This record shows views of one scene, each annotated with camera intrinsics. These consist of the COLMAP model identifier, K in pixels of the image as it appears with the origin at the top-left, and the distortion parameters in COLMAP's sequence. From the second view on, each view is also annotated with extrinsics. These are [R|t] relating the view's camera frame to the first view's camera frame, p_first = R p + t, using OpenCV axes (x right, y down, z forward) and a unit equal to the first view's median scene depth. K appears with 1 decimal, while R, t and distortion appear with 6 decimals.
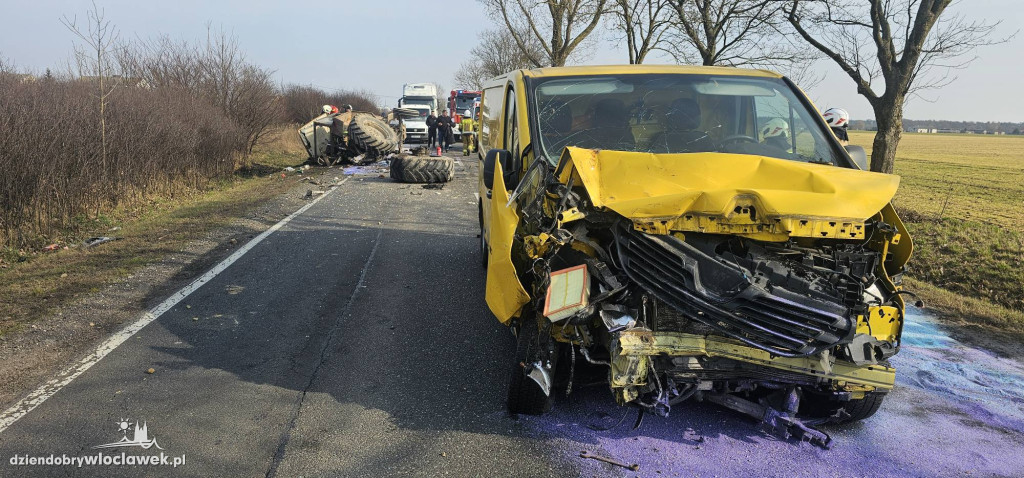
lens RADIAL K [[692.0, 0, 532.0], [0, 692.0, 243.3], [0, 0, 1]] dist [0.038833, -0.001520]
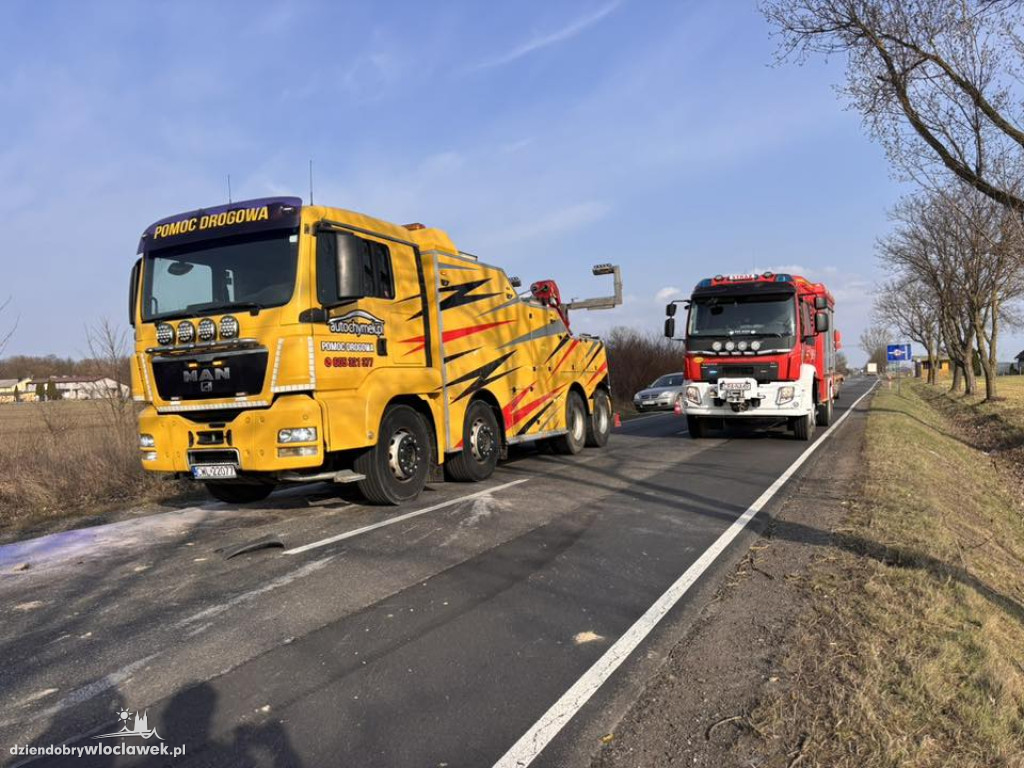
lens RADIAL K [[766.4, 0, 512.0], [0, 766.4, 384.0], [0, 0, 1]] dist [0.081089, -0.124517]
pose [[0.825925, -0.051434, -0.561429, 0.035022], [-0.046427, 0.986243, -0.158651, -0.213071], [0.561865, 0.157099, 0.812175, 1.253468]]
